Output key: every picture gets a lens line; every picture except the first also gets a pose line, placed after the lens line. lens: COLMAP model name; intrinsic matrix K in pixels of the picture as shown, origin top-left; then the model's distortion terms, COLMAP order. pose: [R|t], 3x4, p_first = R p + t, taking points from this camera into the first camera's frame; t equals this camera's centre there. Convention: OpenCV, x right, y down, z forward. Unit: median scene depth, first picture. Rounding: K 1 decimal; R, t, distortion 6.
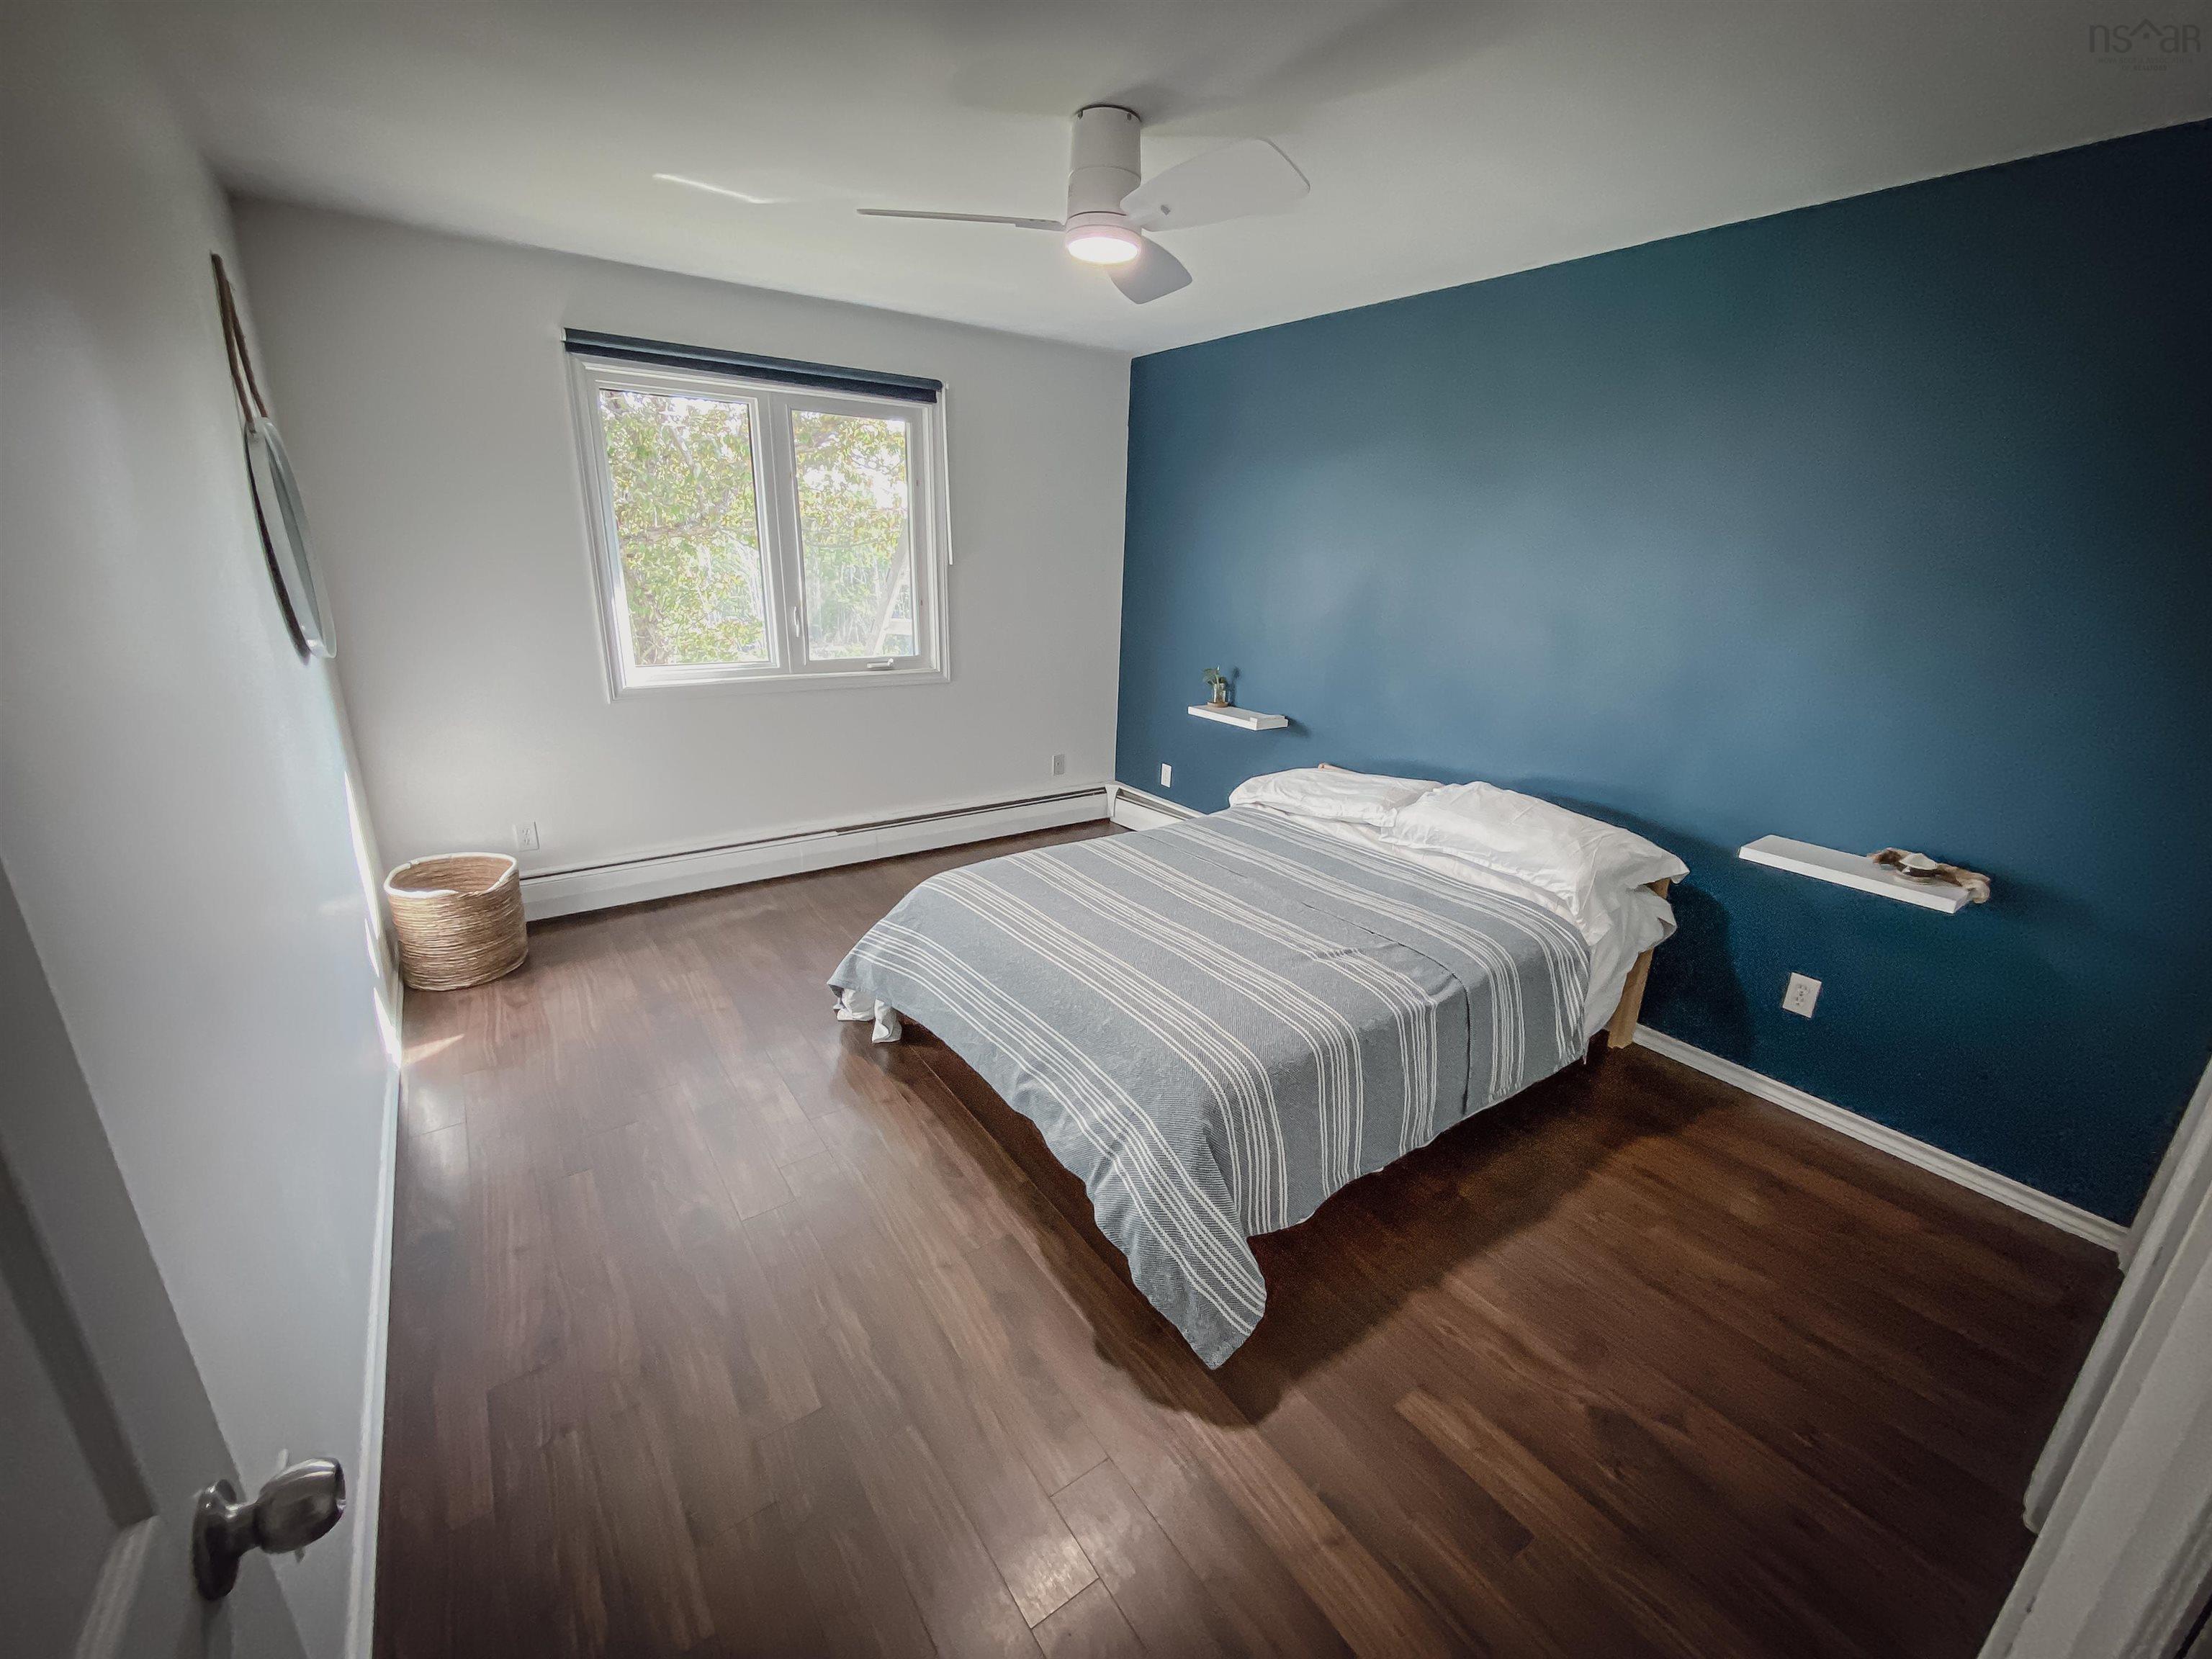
lens RADIAL K [[890.8, 0, 1111.8], [0, 890.8, 828.0], [0, 0, 1]] dist [0.011858, -0.000100]
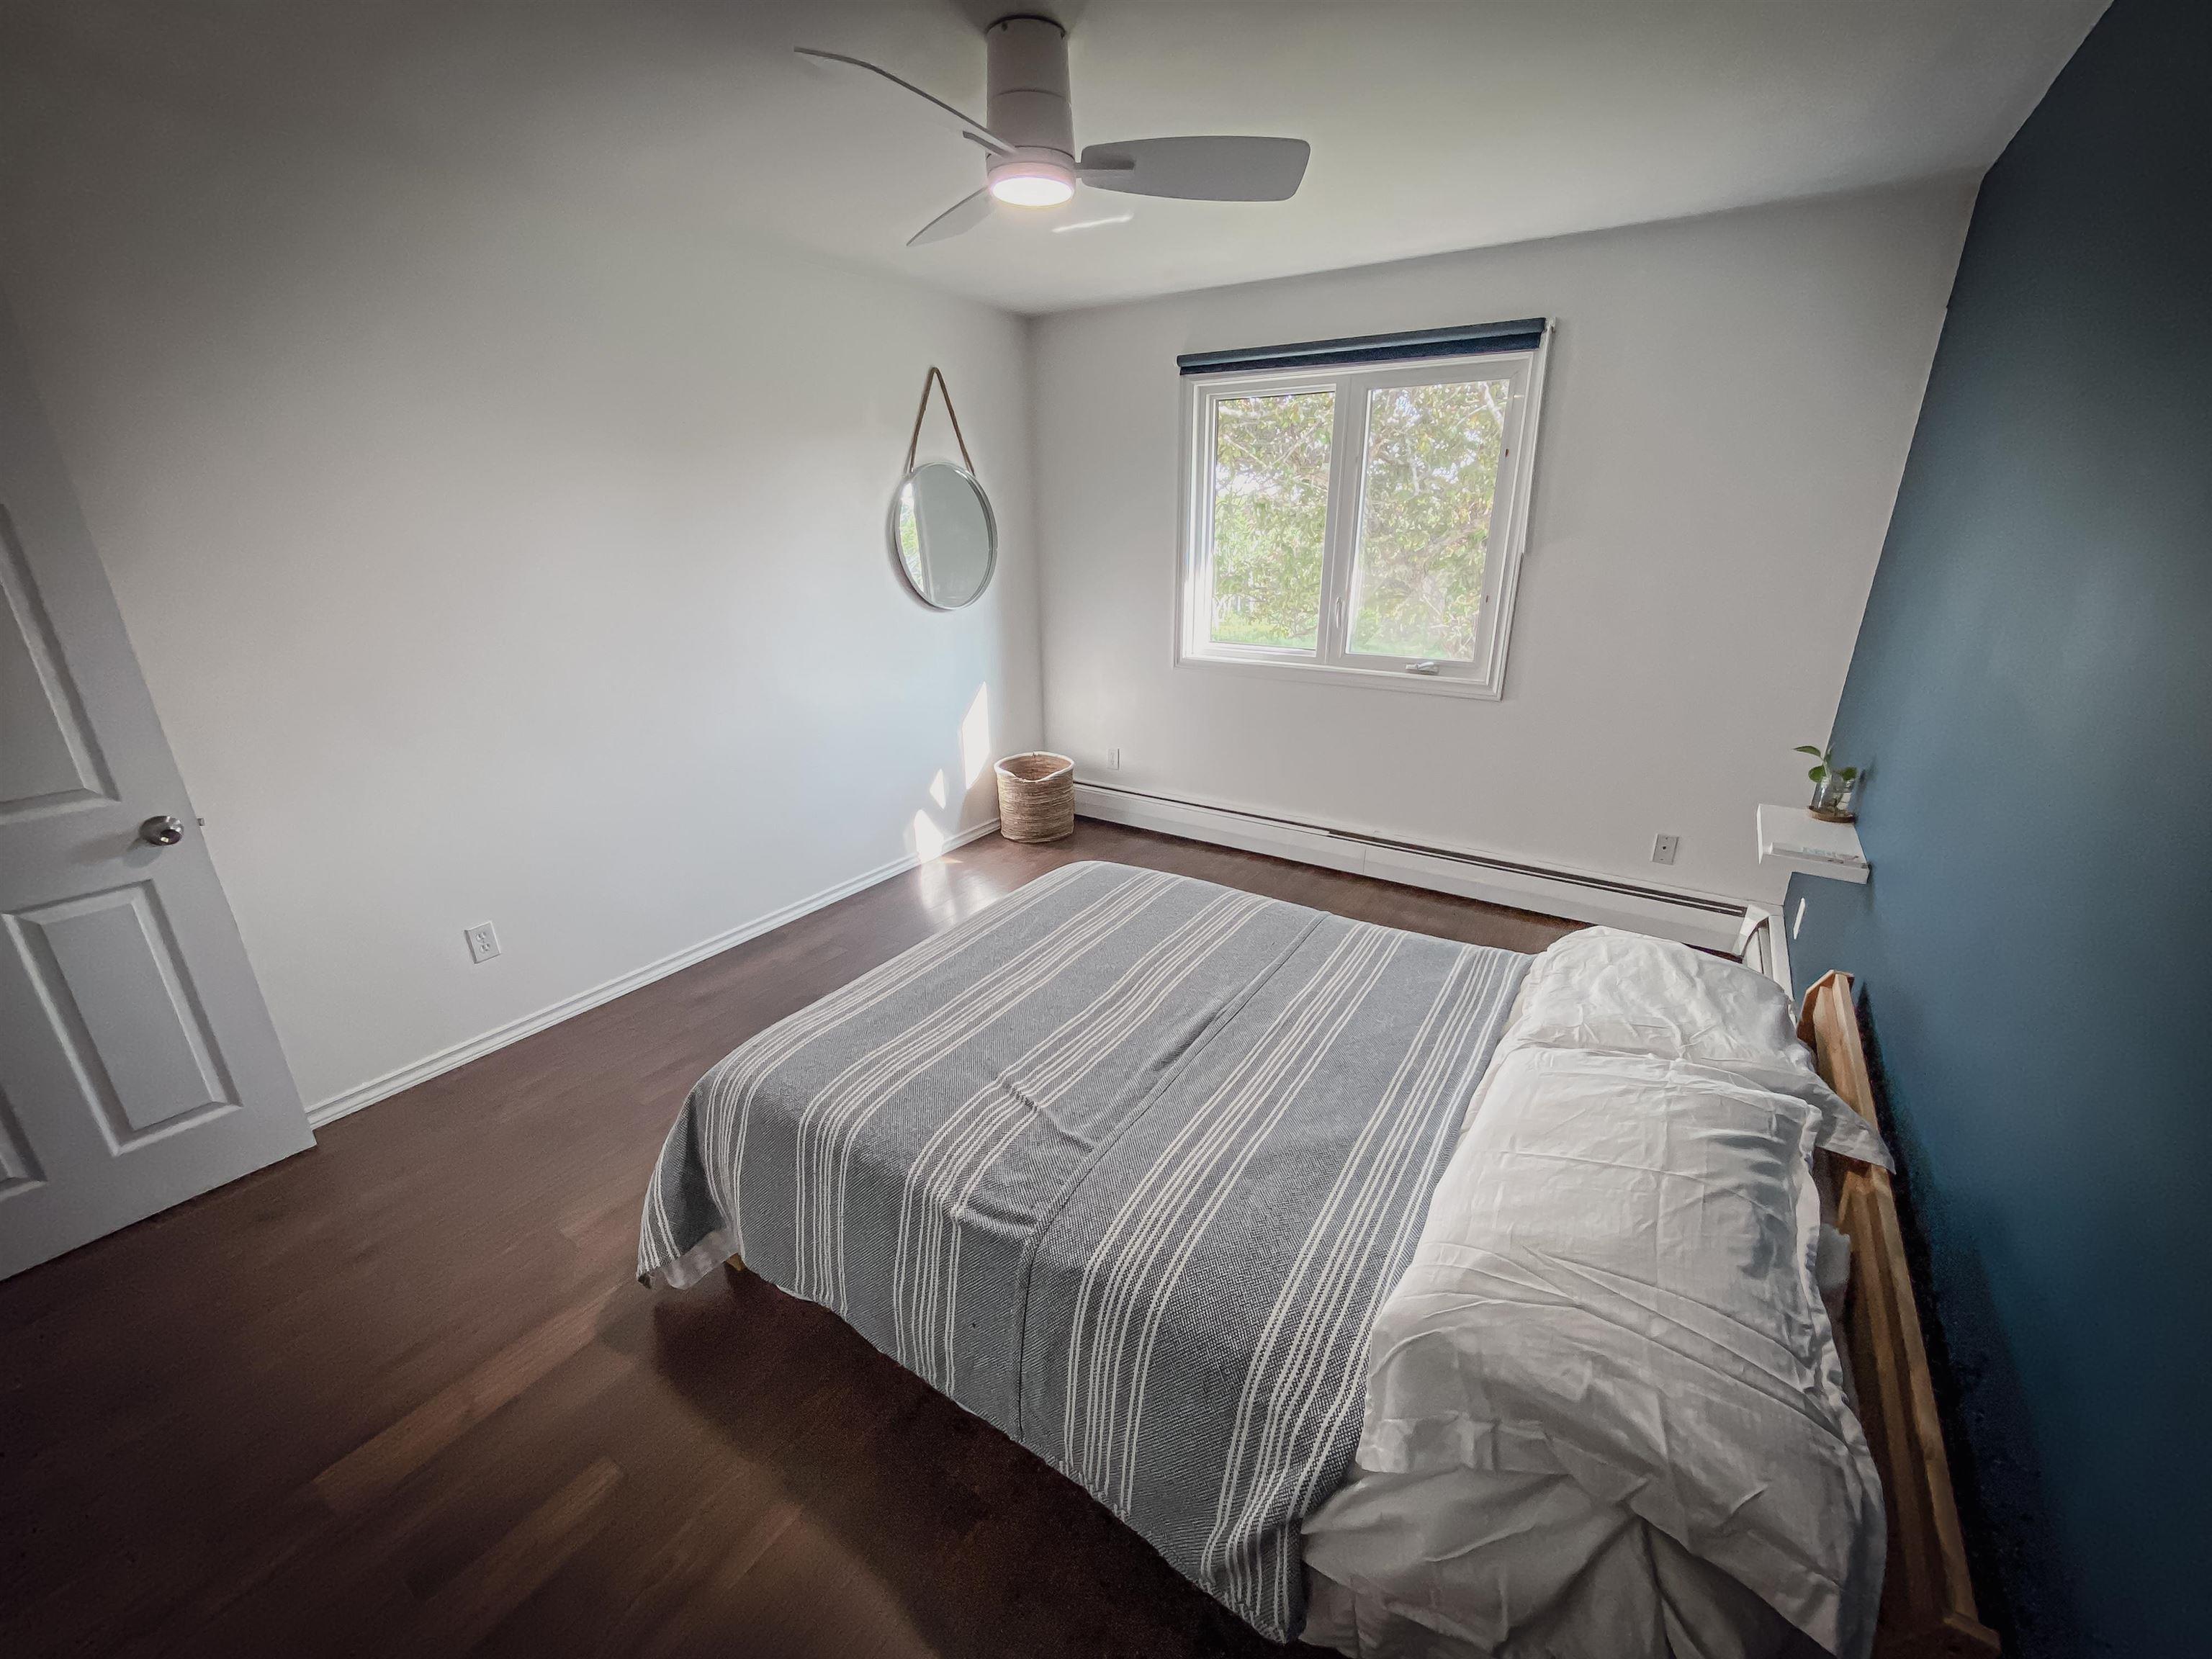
lens RADIAL K [[890.8, 0, 1106.0], [0, 890.8, 831.2], [0, 0, 1]] dist [0.011858, -0.000100]
pose [[0.365353, 0.288460, -0.885047, 0.487669], [-0.270164, 0.942710, 0.195728, -0.128182], [0.890802, 0.167598, 0.422354, 0.405182]]
